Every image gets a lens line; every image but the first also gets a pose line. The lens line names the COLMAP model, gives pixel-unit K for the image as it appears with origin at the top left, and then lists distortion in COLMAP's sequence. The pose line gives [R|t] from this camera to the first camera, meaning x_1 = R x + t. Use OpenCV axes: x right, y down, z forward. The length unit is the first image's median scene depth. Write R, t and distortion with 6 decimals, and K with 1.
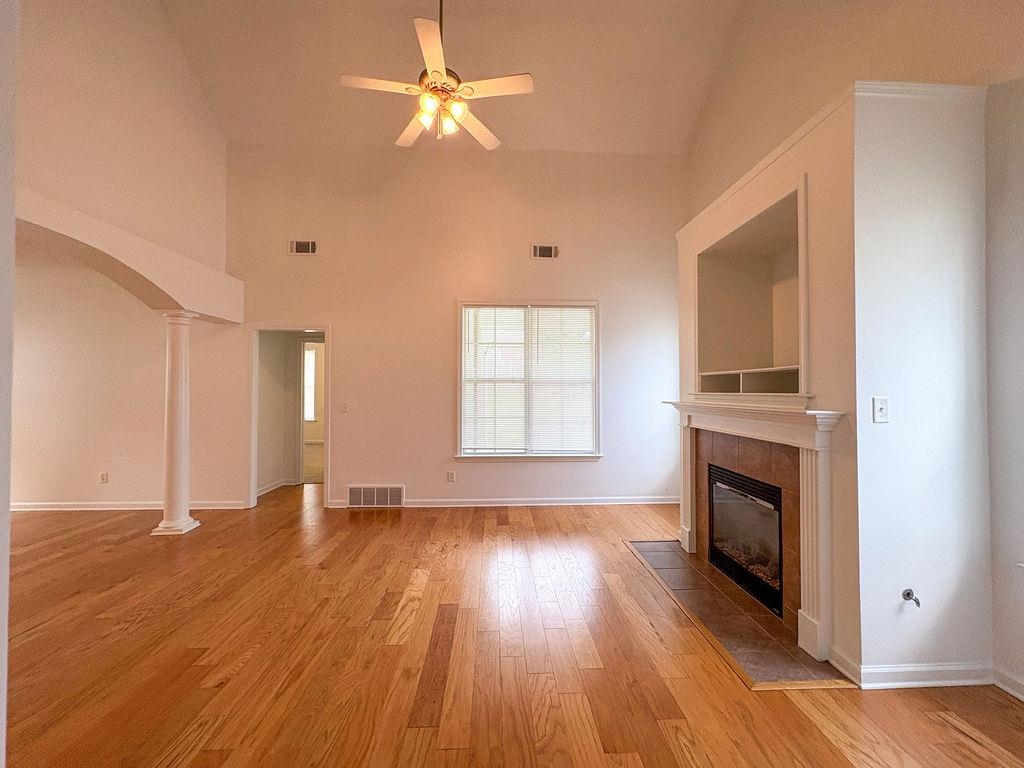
lens RADIAL K [[411.2, 0, 512.0], [0, 411.2, 384.0], [0, 0, 1]] dist [0.002386, 0.000304]
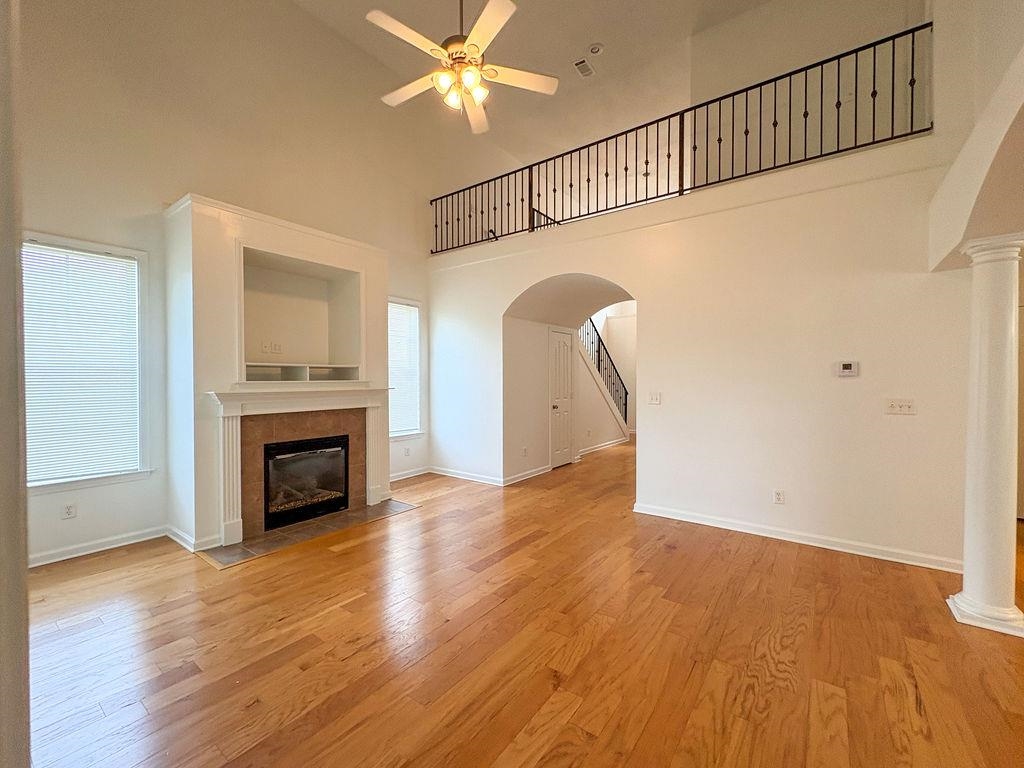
lens RADIAL K [[411.2, 0, 512.0], [0, 411.2, 384.0], [0, 0, 1]] dist [0.002386, 0.000304]
pose [[-0.769709, -0.006605, 0.638361, -0.988588], [-0.011029, 0.999935, -0.002953, 0.033804], [-0.638300, -0.009313, -0.769732, 1.878158]]
